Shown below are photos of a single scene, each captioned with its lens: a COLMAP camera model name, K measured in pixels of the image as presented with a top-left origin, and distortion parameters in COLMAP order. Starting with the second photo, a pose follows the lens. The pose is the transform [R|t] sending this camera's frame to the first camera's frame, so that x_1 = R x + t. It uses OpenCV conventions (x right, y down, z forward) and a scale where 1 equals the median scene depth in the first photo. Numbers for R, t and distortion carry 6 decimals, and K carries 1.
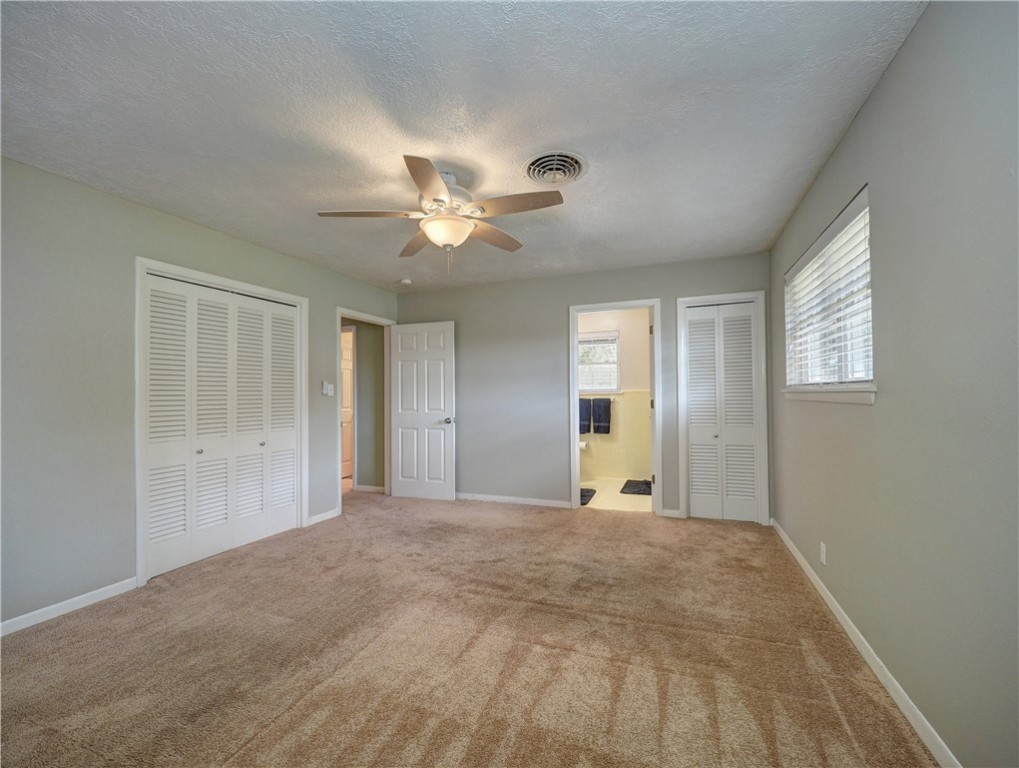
lens RADIAL K [[424.0, 0, 512.6], [0, 424.0, 387.3], [0, 0, 1]] dist [-0.002691, -0.000368]
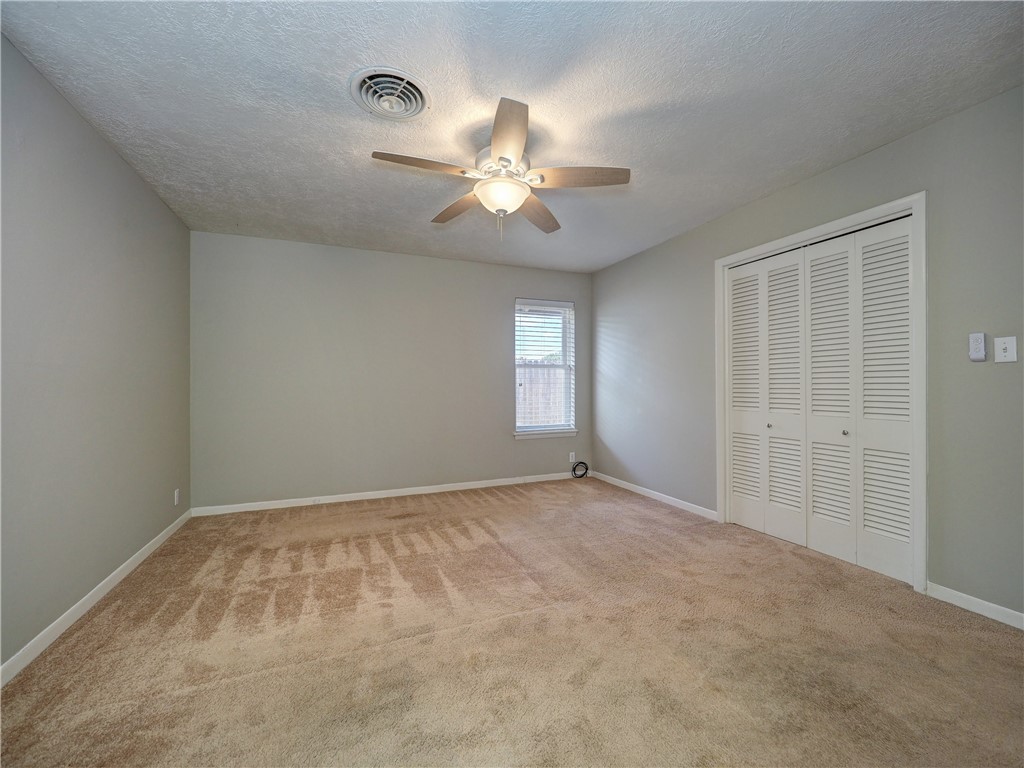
lens RADIAL K [[426.1, 0, 519.4], [0, 426.1, 382.3], [0, 0, 1]] dist [-0.002691, -0.000368]
pose [[-0.709929, 0.006213, -0.704246, 0.380369], [0.017328, 0.999812, -0.008647, 0.049562], [0.704060, -0.018342, -0.709903, 1.311597]]
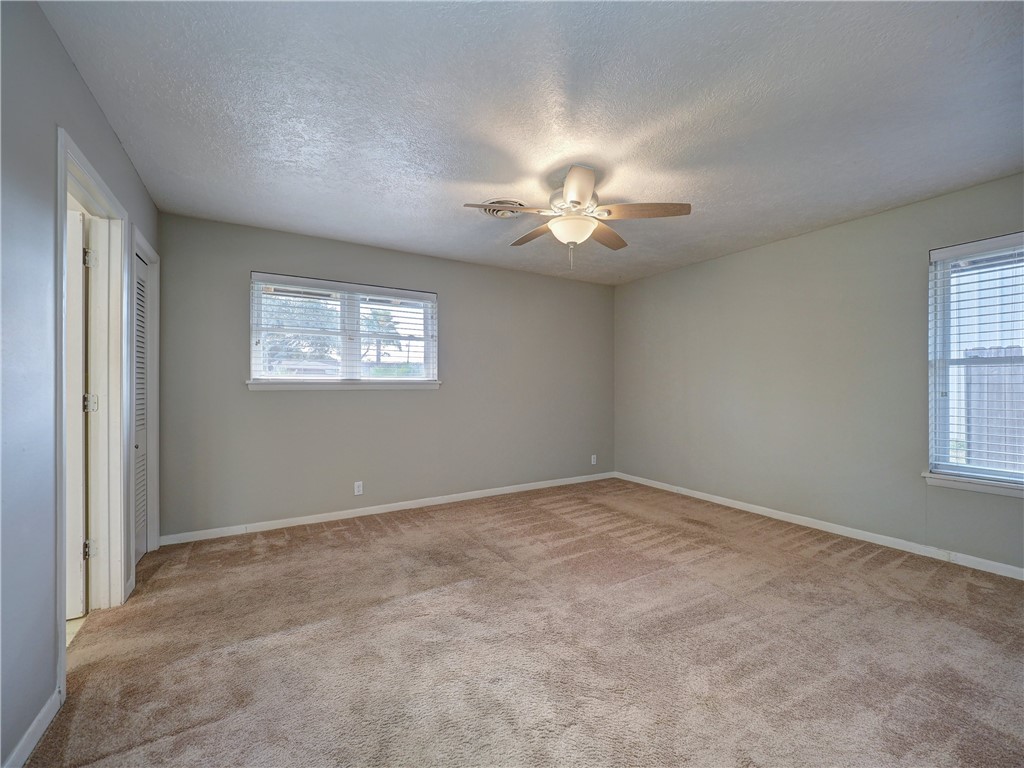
lens RADIAL K [[426.1, 0, 513.5], [0, 426.1, 385.4], [0, 0, 1]] dist [-0.002691, -0.000368]
pose [[-0.797416, 0.008455, 0.603370, -0.533645], [0.000278, 0.999907, -0.013643, 0.037889], [-0.603429, -0.010712, -0.797344, 1.506589]]
